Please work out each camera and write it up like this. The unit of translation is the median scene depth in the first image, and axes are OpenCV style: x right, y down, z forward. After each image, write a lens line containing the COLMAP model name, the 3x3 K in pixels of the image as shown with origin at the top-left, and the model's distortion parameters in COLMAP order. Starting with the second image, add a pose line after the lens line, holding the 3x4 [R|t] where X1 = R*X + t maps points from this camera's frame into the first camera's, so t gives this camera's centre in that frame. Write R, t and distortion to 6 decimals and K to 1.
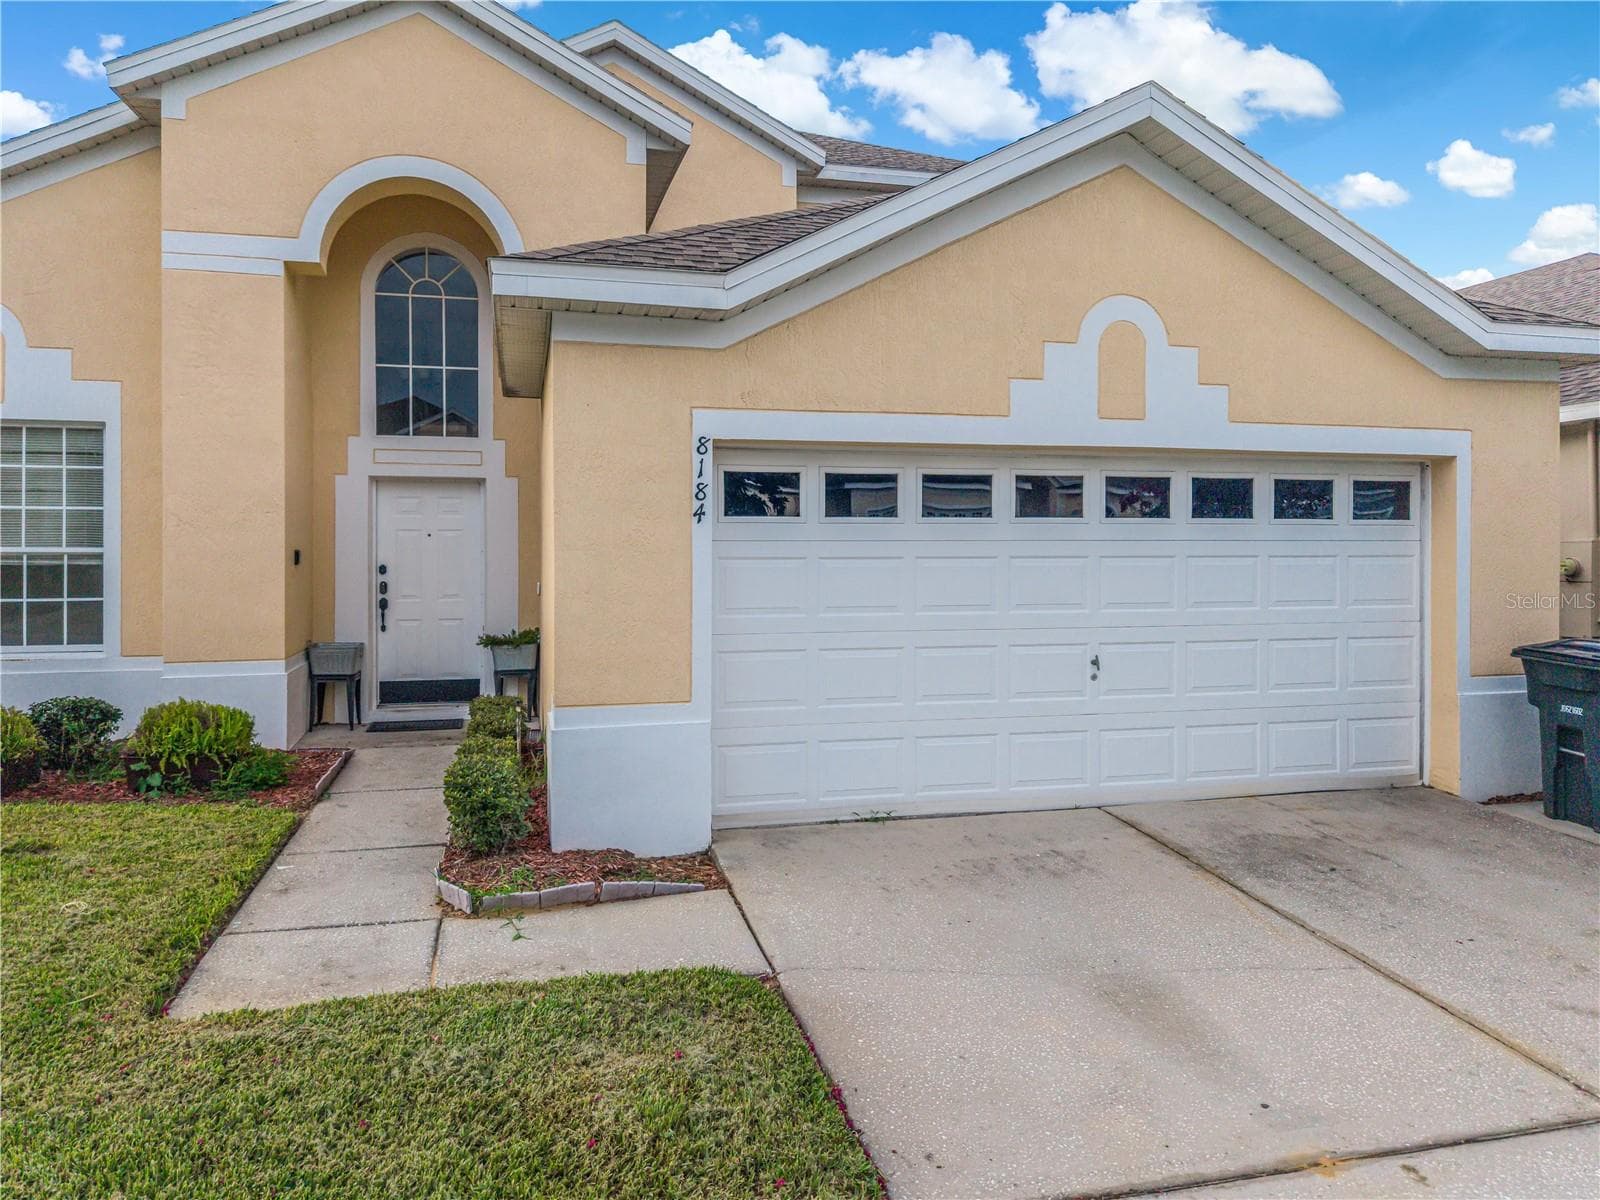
lens RADIAL K [[1113.0, 0, 799.0], [0, 1113.0, 538.0], [0, 0, 1]] dist [-0.000928, 0.000851]
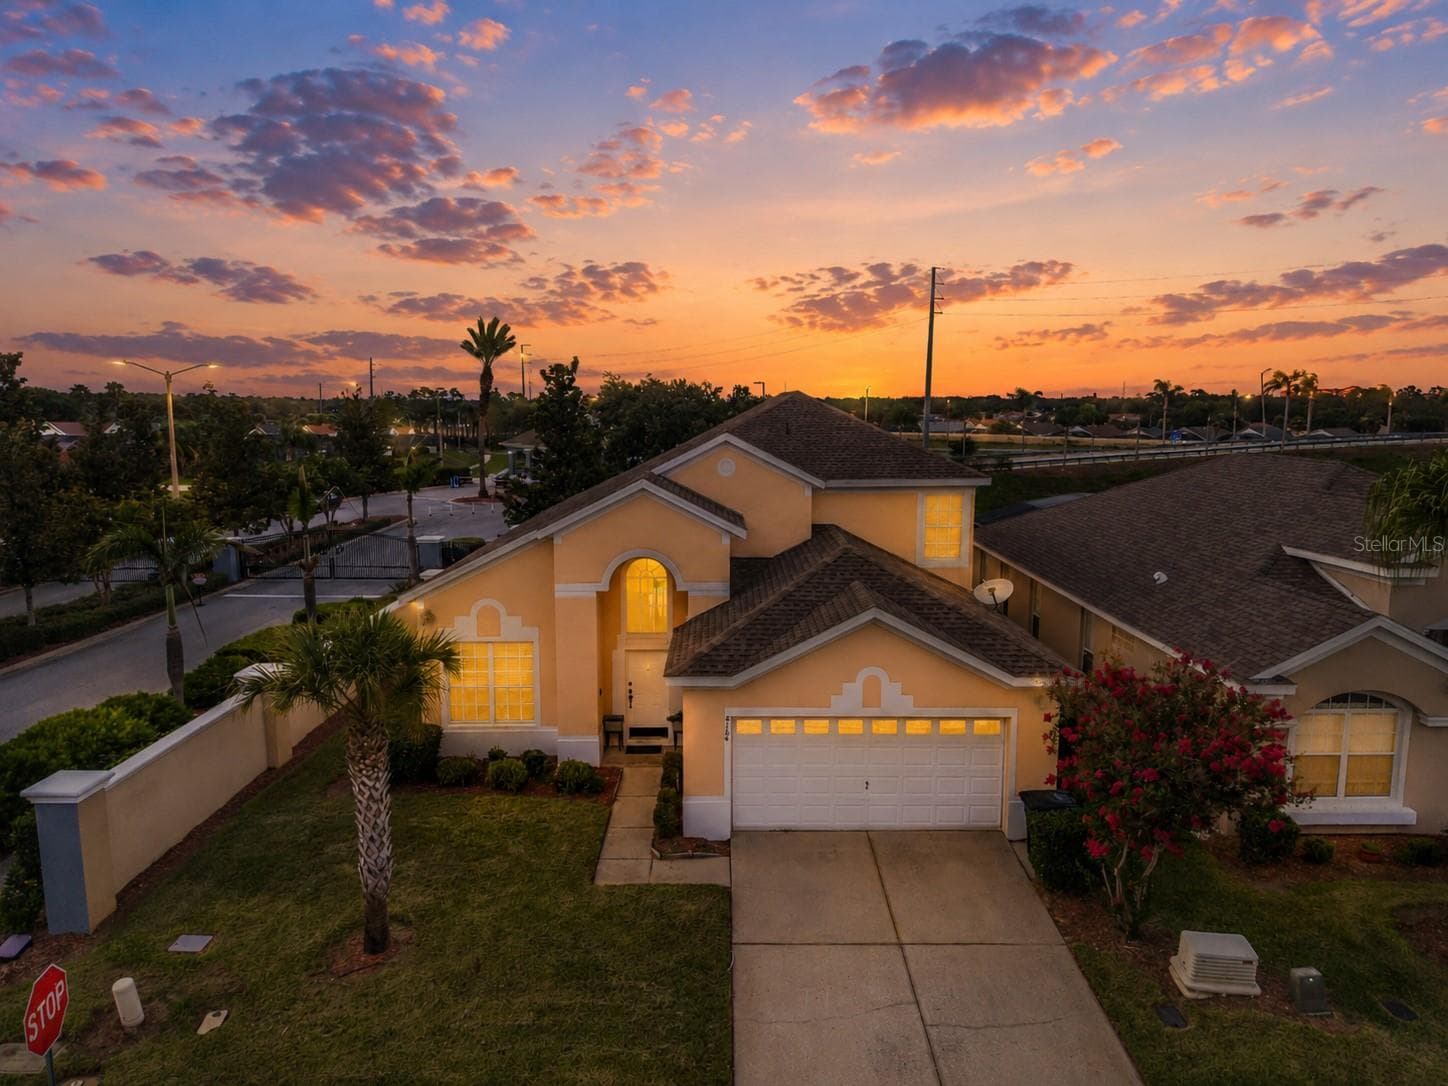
lens RADIAL K [[1007.3, 0, 723.1], [0, 1007.3, 486.9], [0, 0, 1]] dist [-0.000928, 0.000851]
pose [[0.969907, 0.021790, -0.242500, 0.488466], [0.002833, 0.994910, 0.100730, -0.862620], [0.243461, -0.098386, 0.964908, -1.449859]]
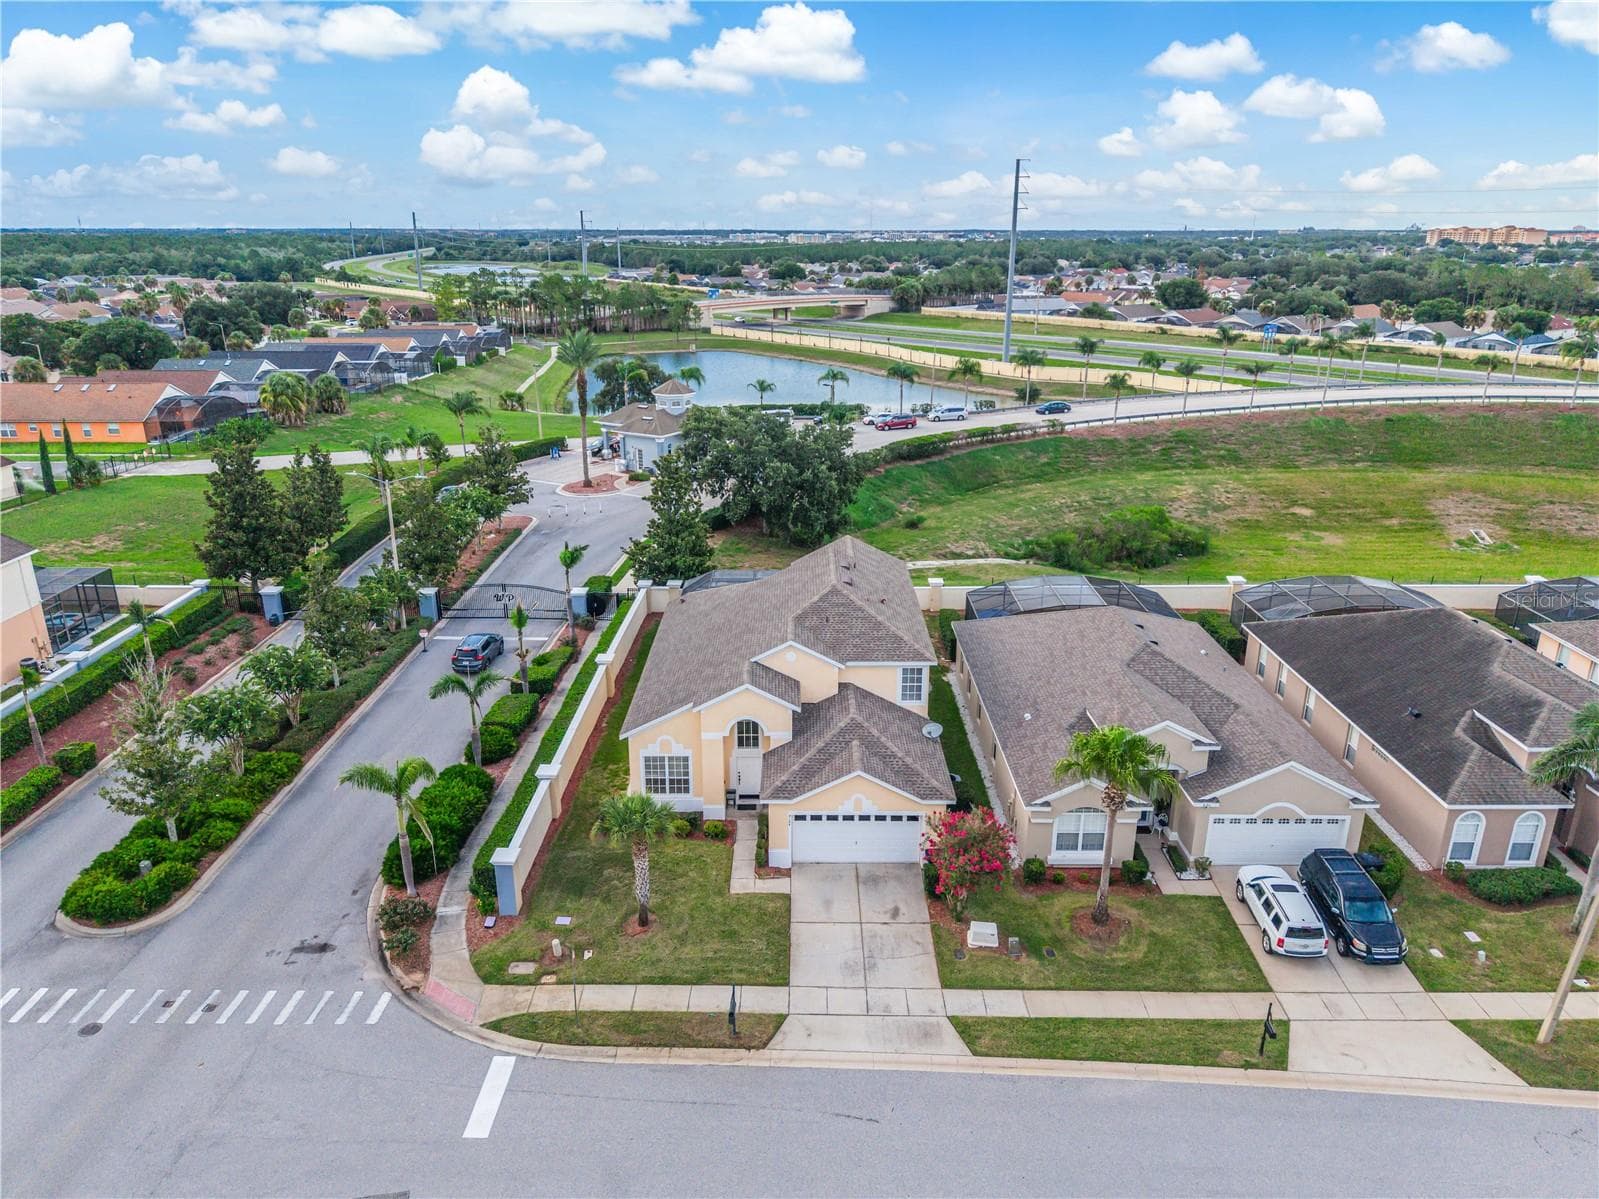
lens RADIAL K [[1062.1, 0, 799.5], [0, 1062.1, 599.5], [0, 0, 1]] dist [0.014303, -0.015937]
pose [[0.969173, 0.082432, -0.232184, 1.129246], [-0.000795, 0.943413, 0.331620, -2.876923], [0.246381, -0.321213, 0.914395, -3.719432]]
